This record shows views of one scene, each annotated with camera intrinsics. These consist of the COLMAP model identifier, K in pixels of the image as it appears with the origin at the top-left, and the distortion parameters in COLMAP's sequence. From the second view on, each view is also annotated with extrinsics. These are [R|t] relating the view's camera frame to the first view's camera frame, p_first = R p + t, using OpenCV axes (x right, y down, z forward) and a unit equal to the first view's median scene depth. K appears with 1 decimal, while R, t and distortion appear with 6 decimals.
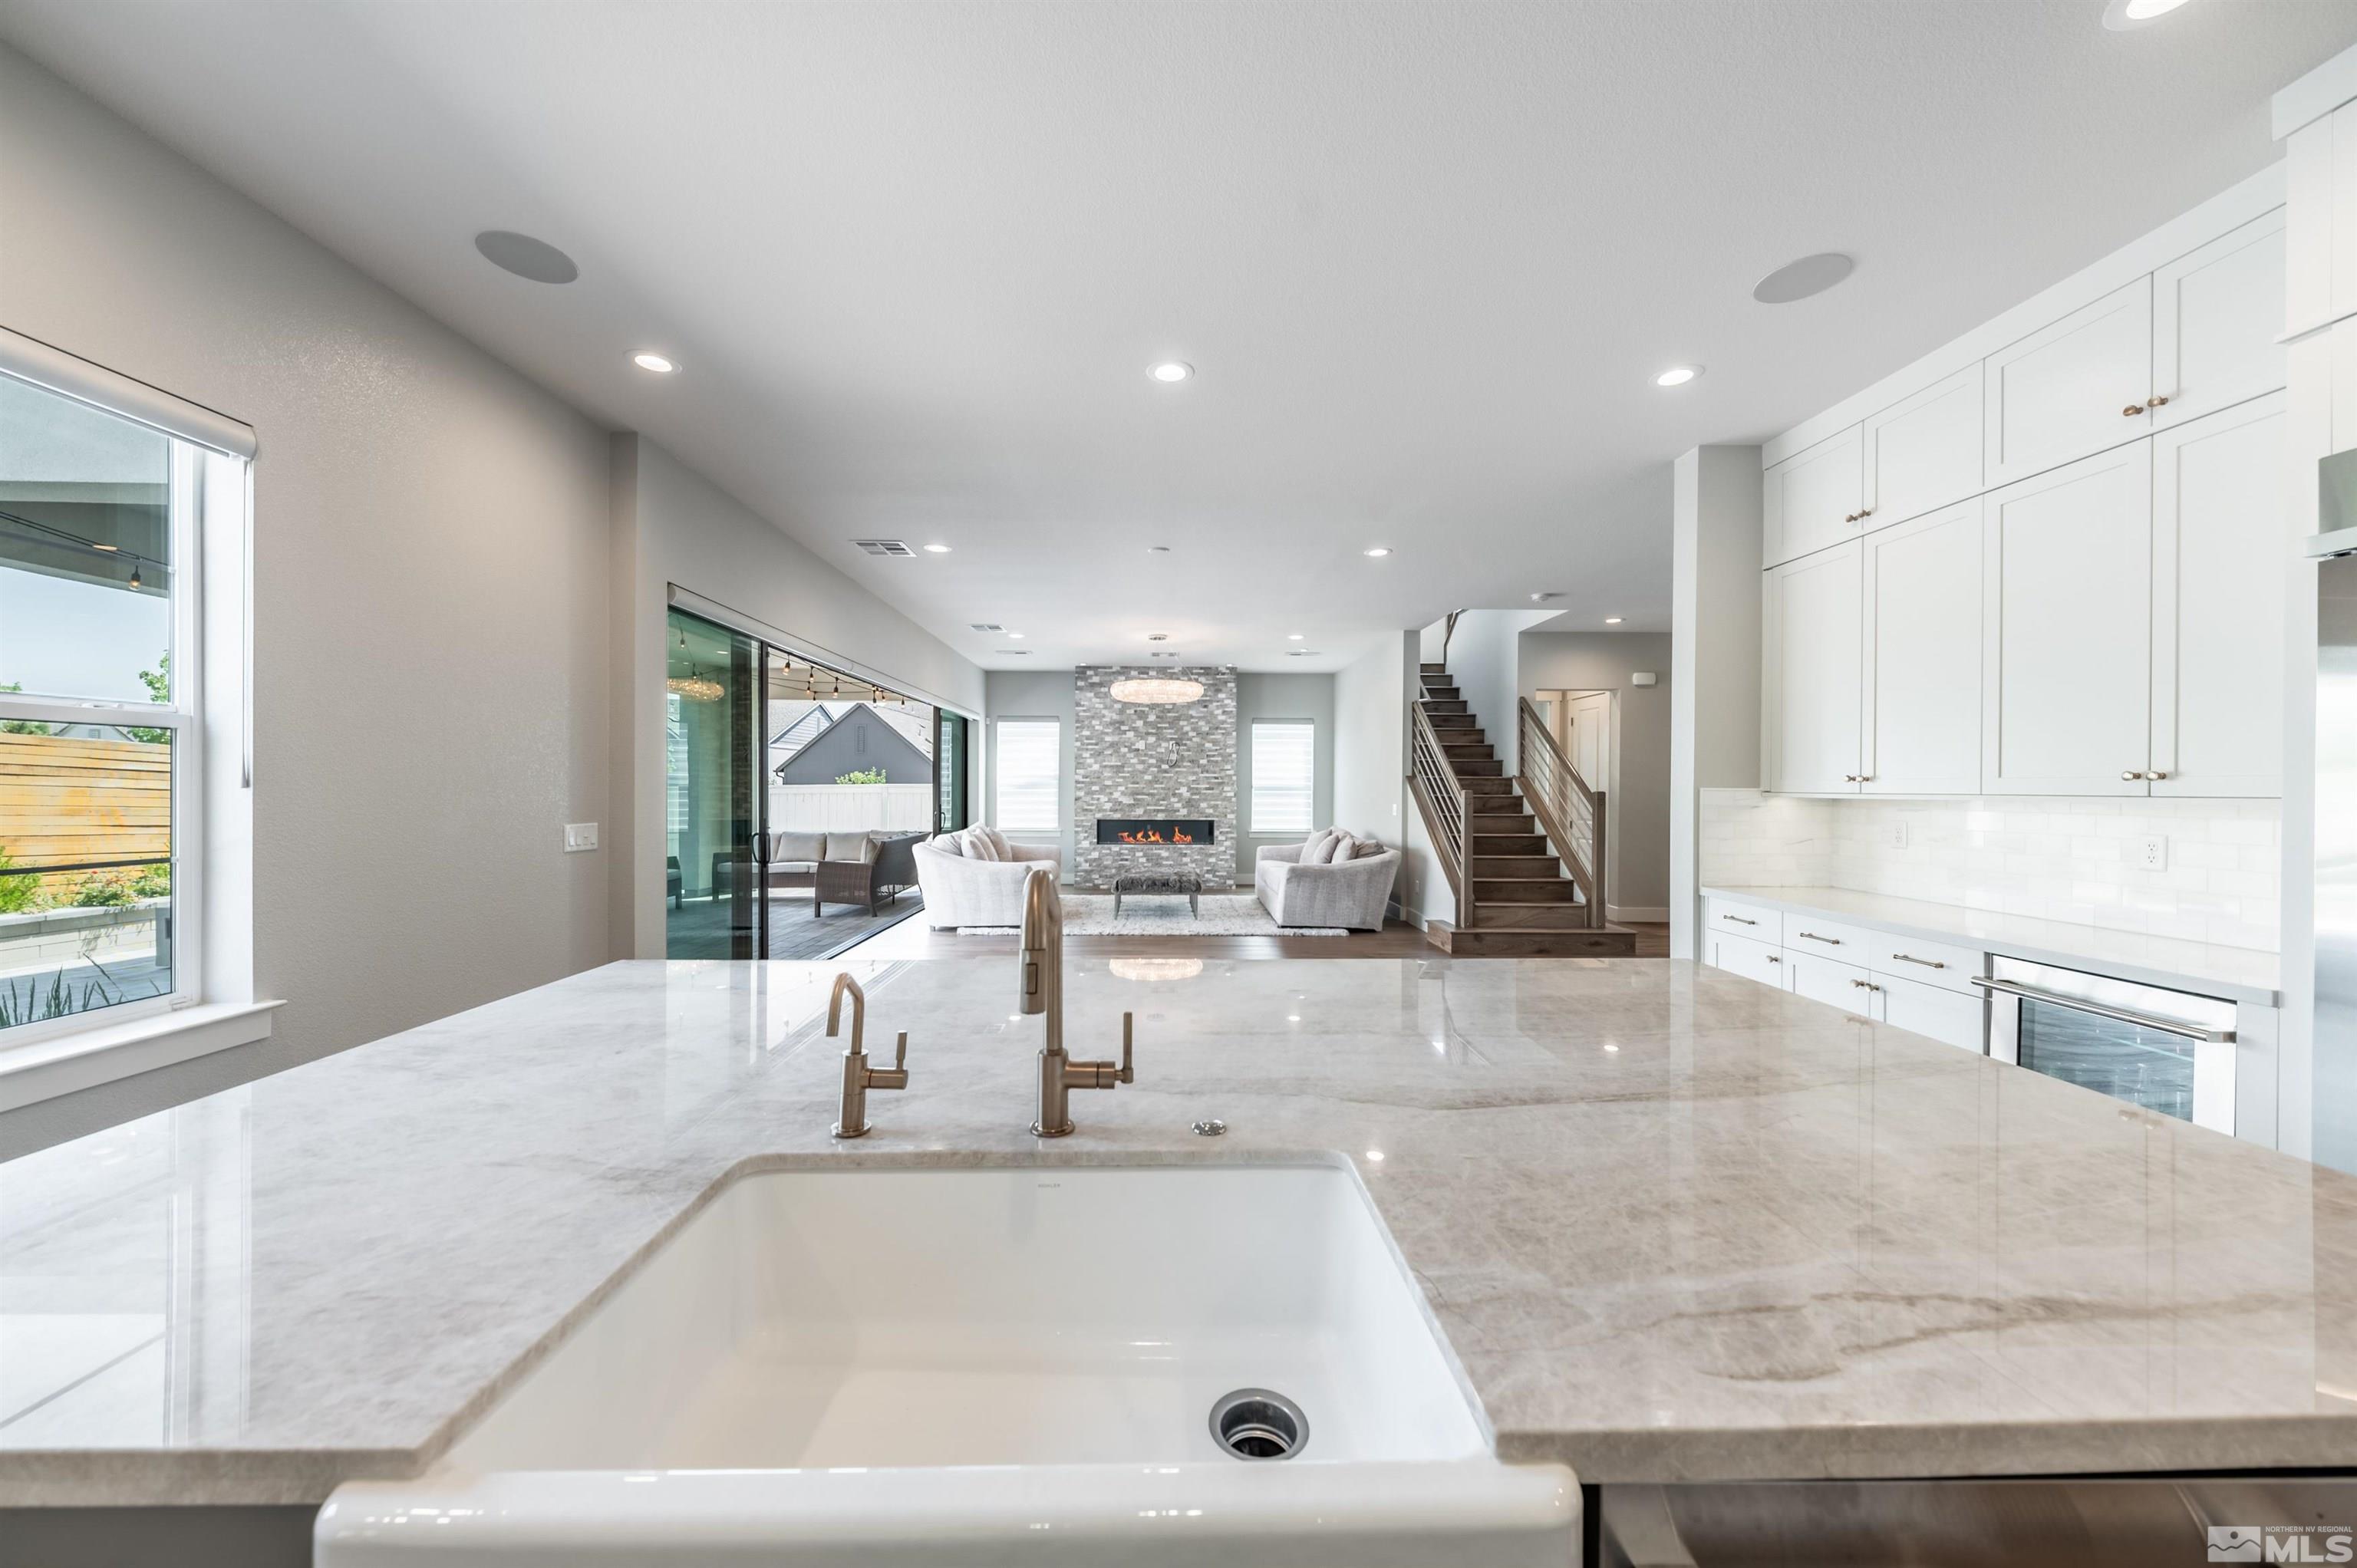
lens RADIAL K [[826.3, 0, 1178.6], [0, 826.3, 789.8], [0, 0, 1]] dist [0.014287, -0.005376]
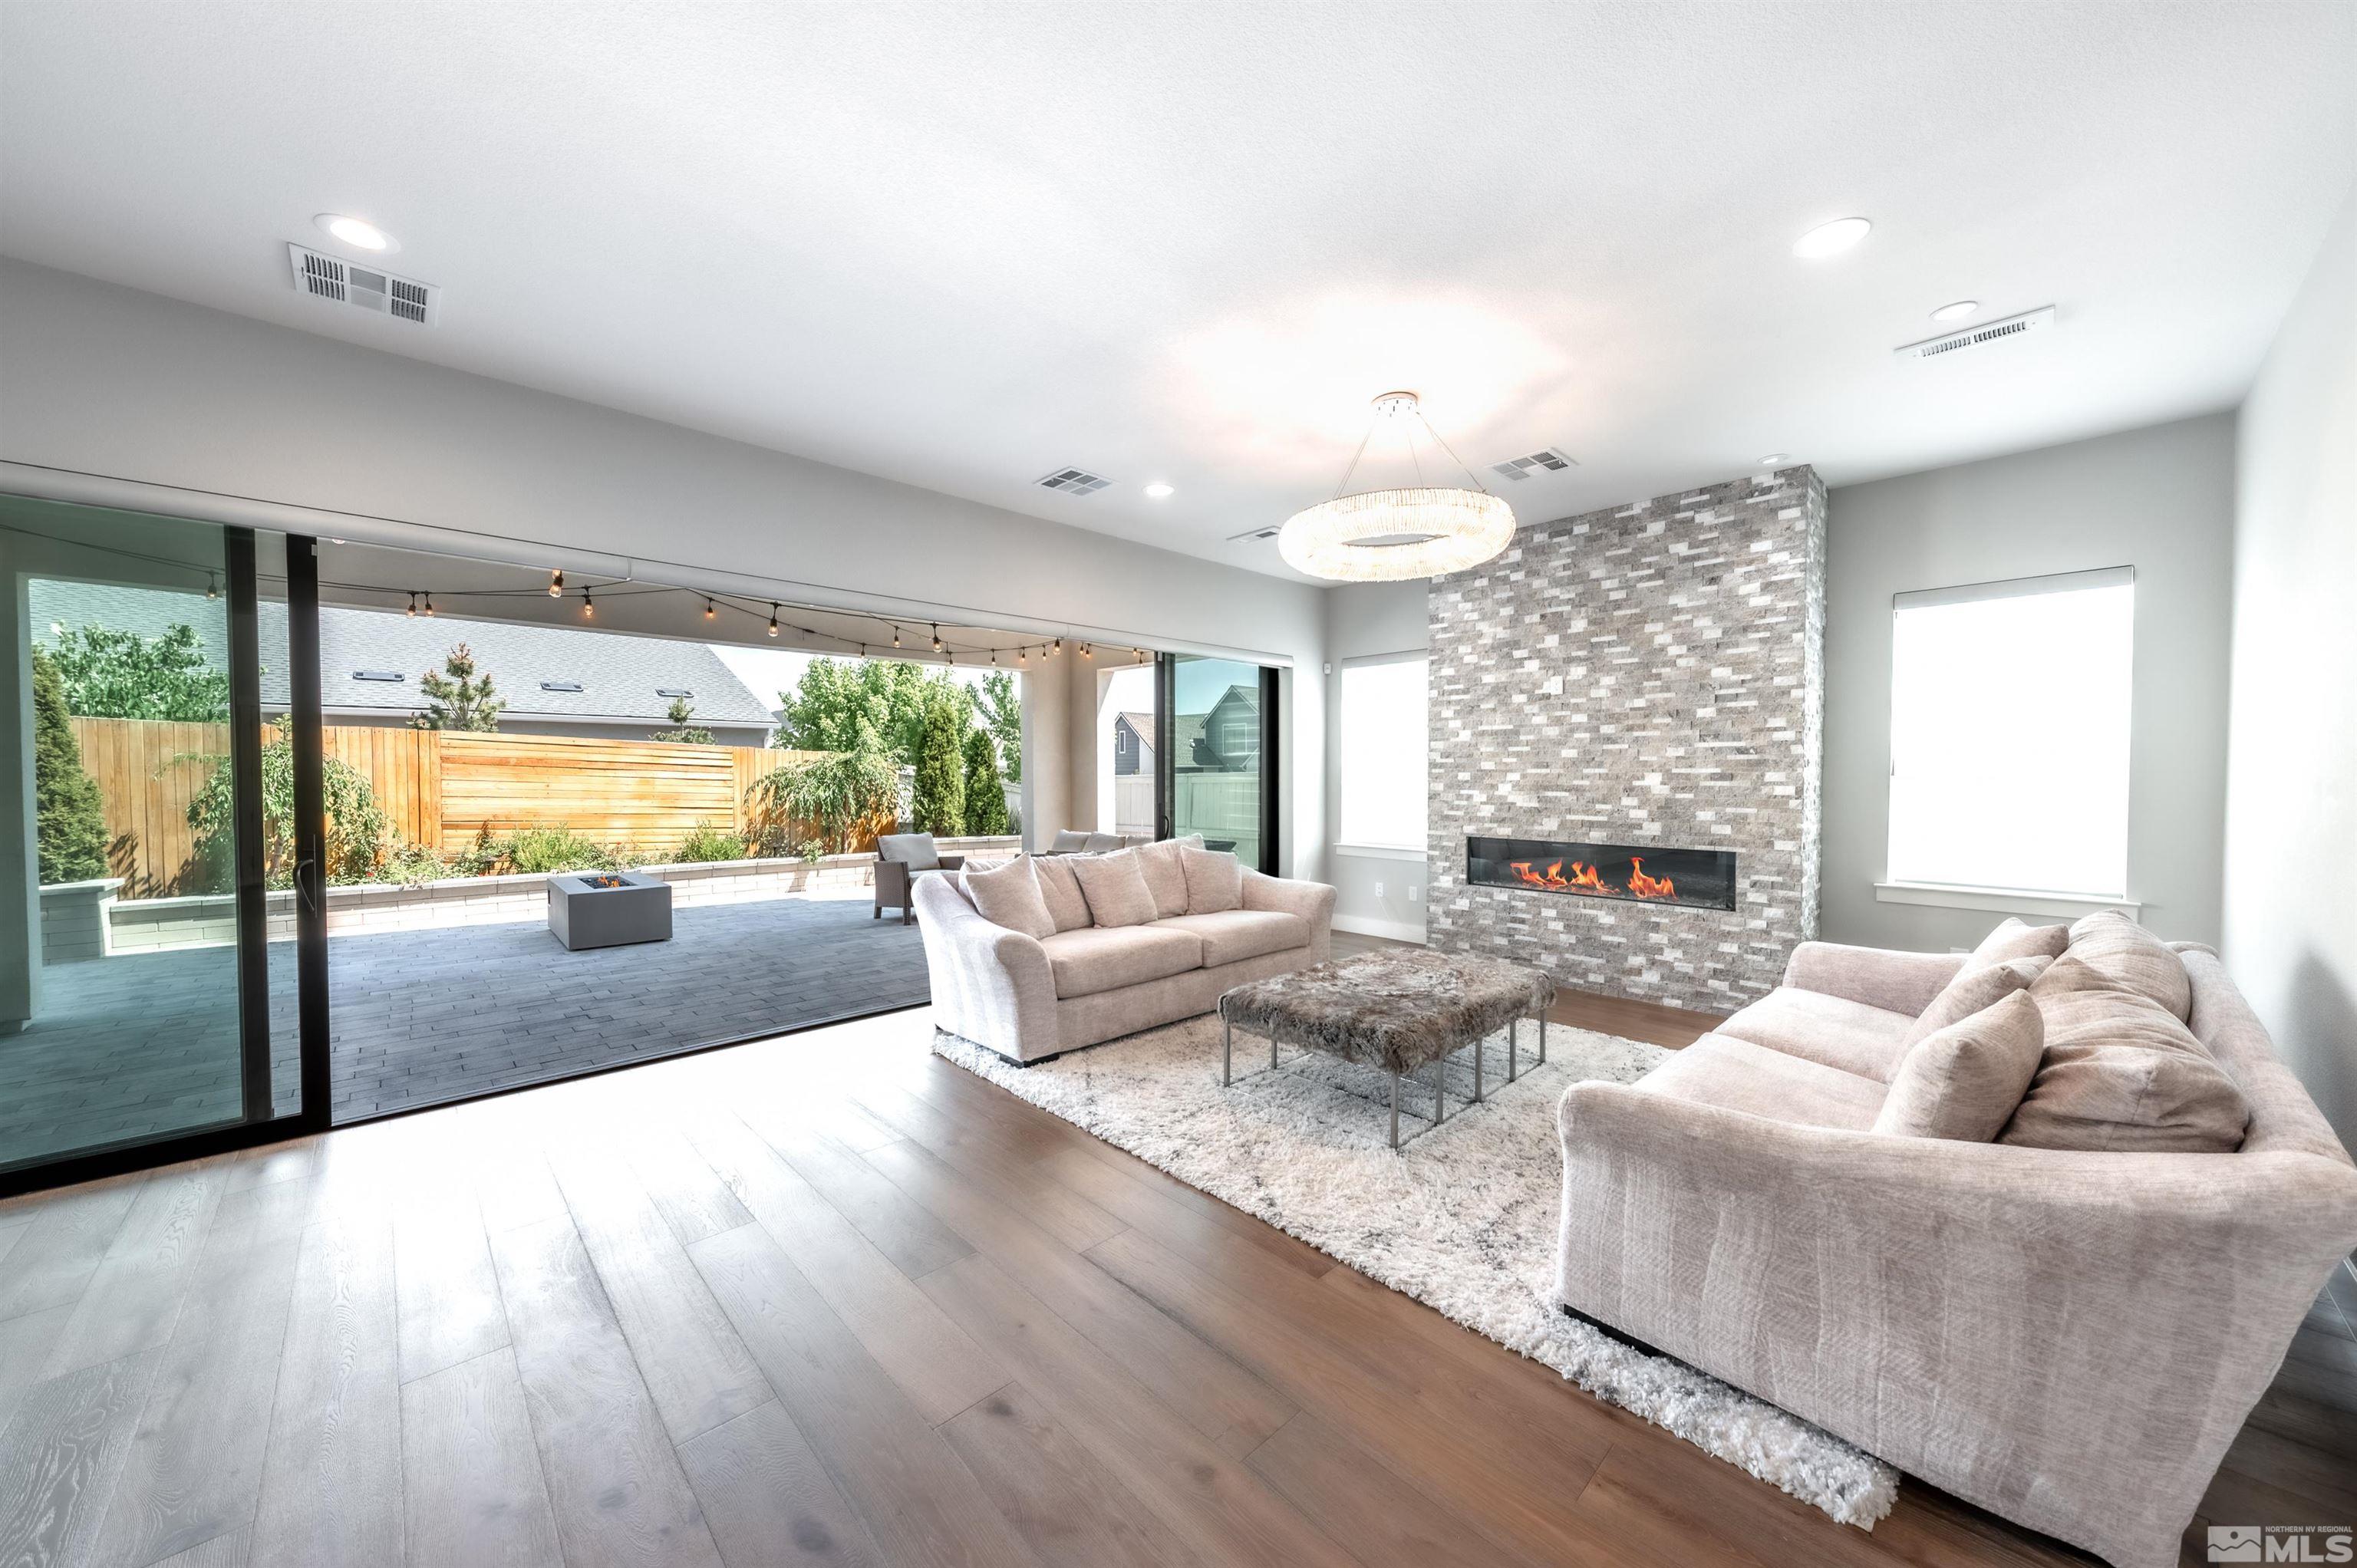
lens RADIAL K [[826.3, 0, 1178.6], [0, 826.3, 789.8], [0, 0, 1]] dist [0.014287, -0.005376]
pose [[0.668544, 0.009468, -0.743613, 0.166284], [0.002019, 0.999892, 0.014546, -0.001368], [0.743670, -0.011226, 0.668452, 0.516450]]
